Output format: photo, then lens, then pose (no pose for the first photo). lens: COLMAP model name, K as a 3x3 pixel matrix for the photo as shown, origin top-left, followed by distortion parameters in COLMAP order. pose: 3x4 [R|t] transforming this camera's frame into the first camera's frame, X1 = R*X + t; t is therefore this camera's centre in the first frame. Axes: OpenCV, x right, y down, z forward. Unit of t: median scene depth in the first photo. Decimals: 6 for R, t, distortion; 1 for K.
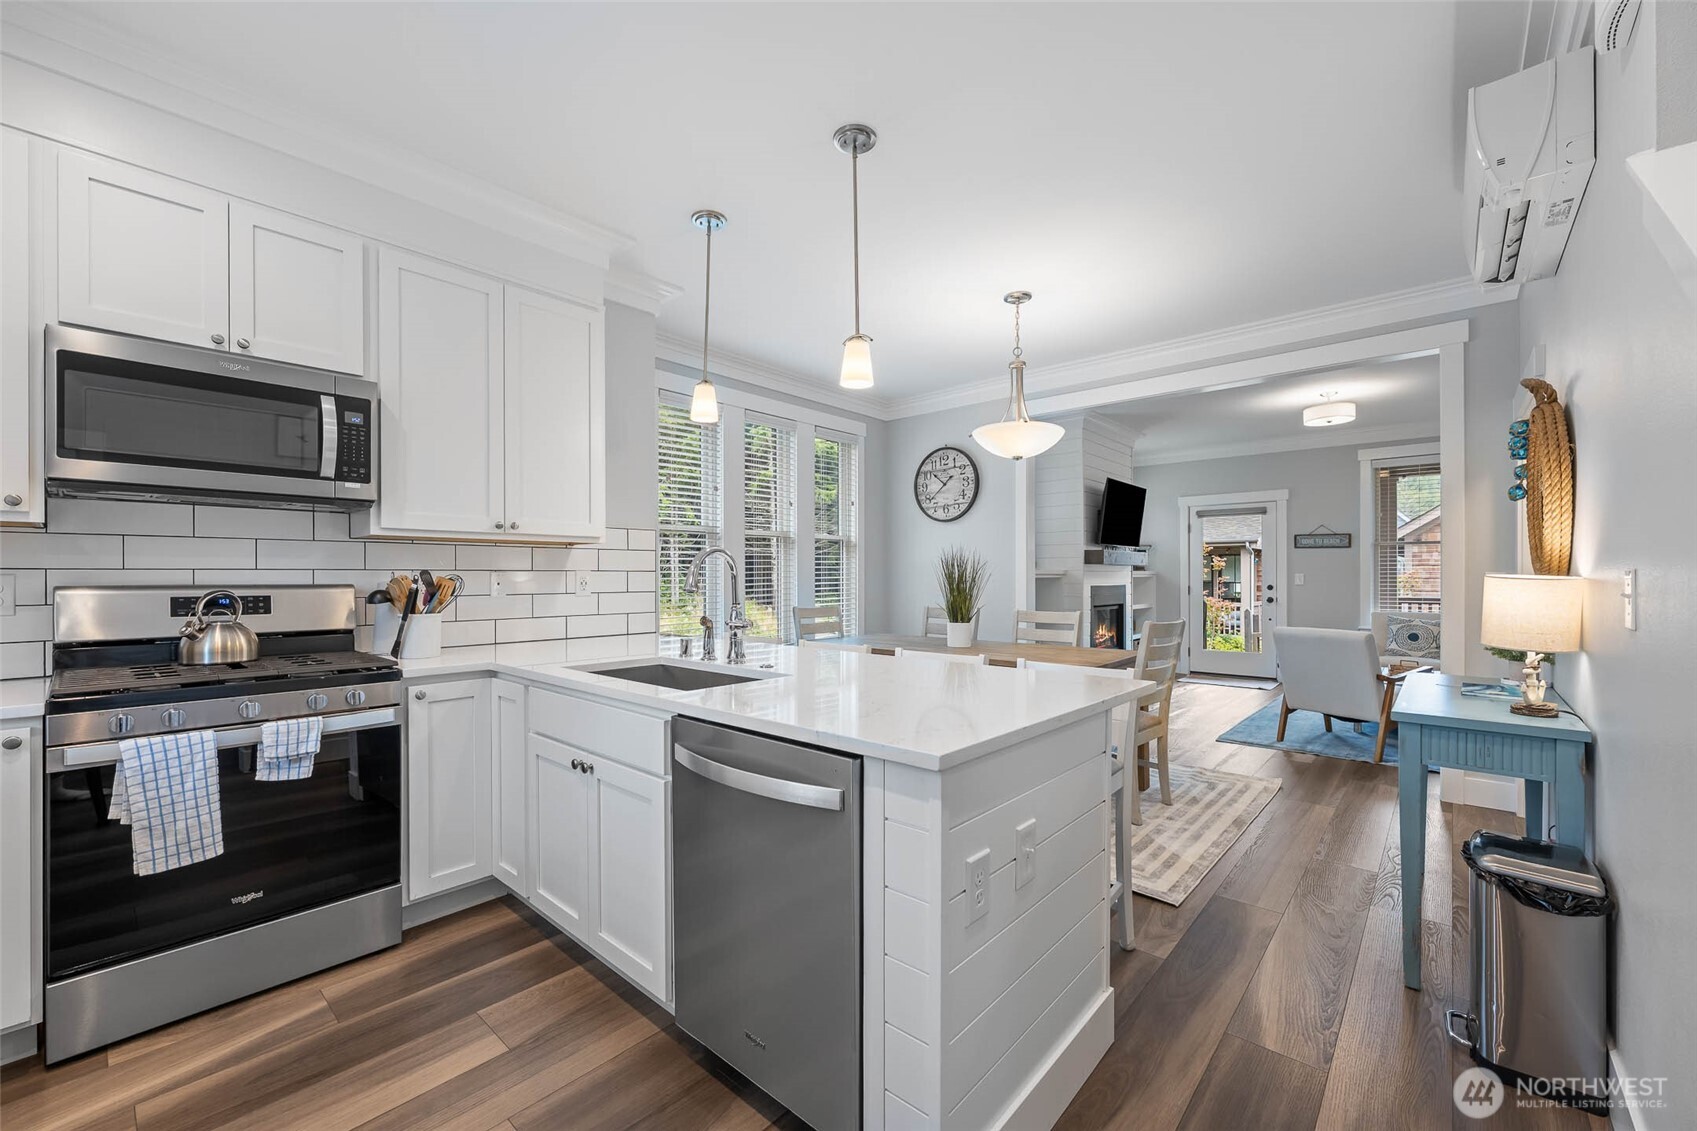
lens RADIAL K [[676.6, 0, 846.6], [0, 676.6, 569.1], [0, 0, 1]] dist [-0.000375, 0.000022]
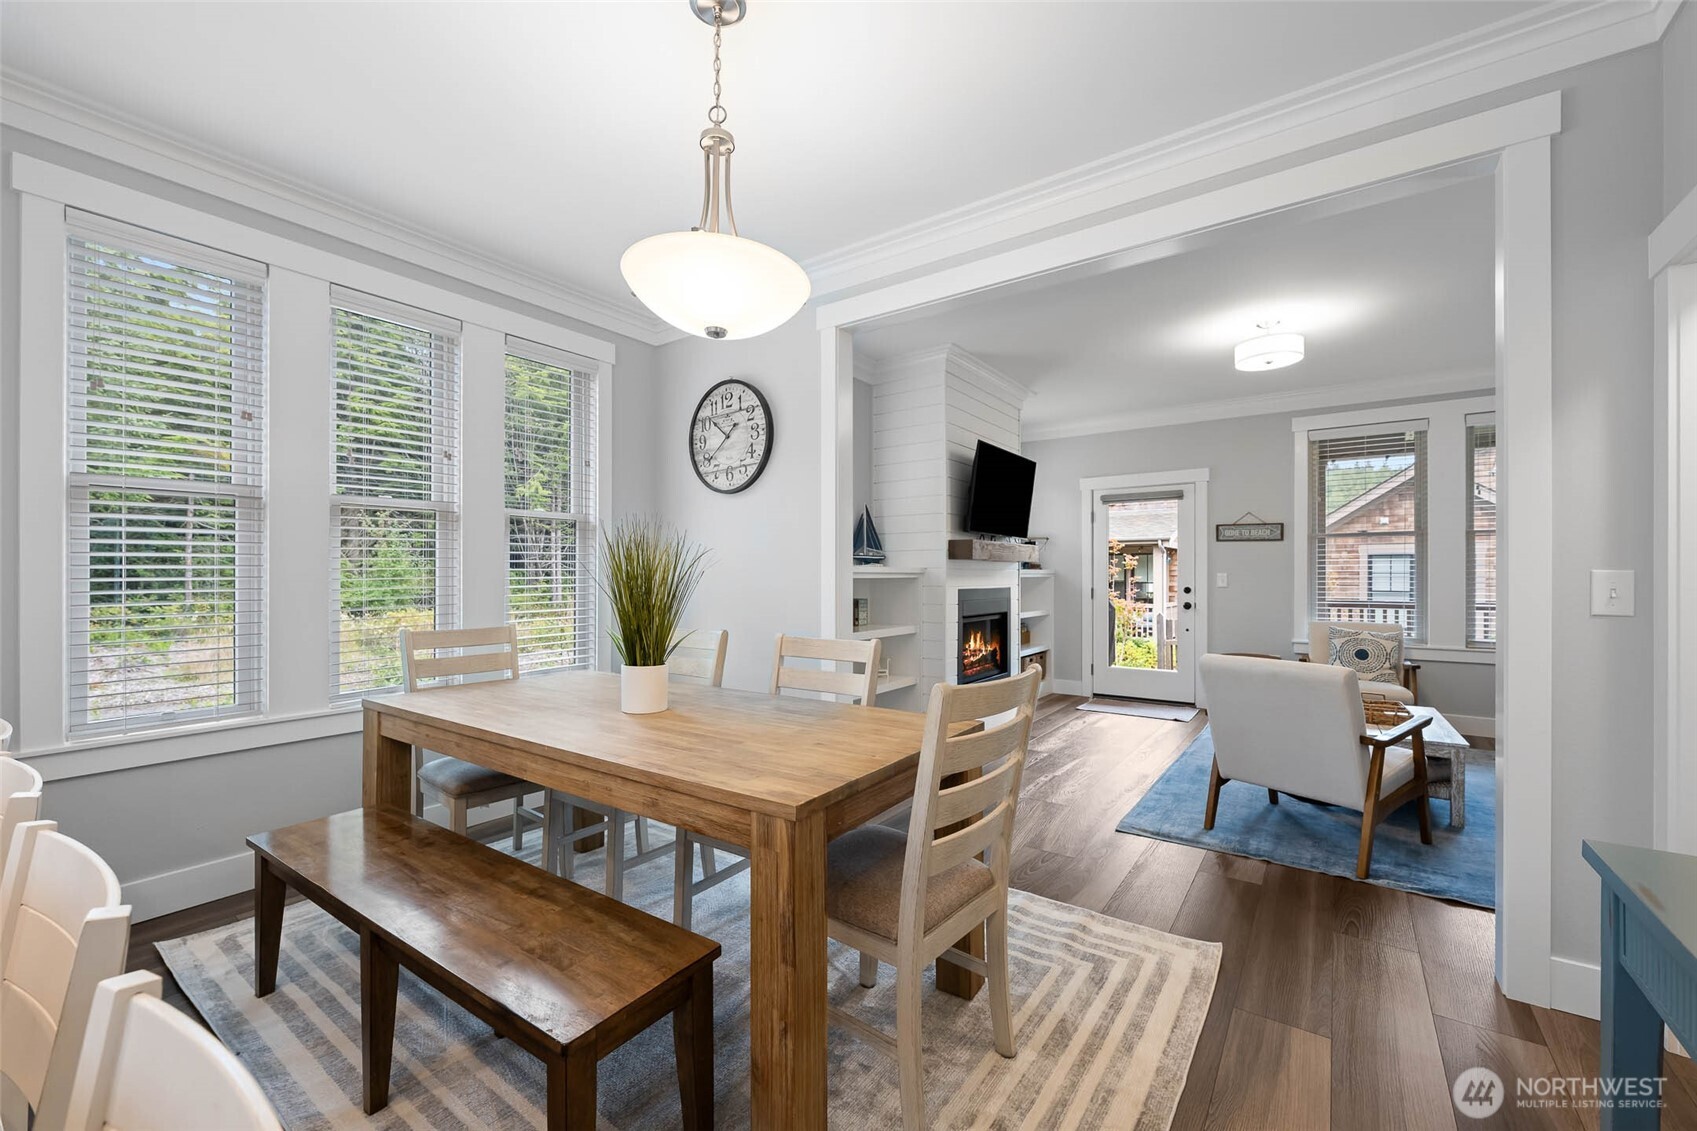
lens RADIAL K [[680.6, 0, 848.5], [0, 680.6, 565.5], [0, 0, 1]] dist [-0.000102, -0.000265]
pose [[0.994337, 0.003028, 0.106233, 0.170618], [-0.002609, 0.999988, -0.004077, 0.002551], [-0.106245, 0.003777, 0.994333, 0.291198]]
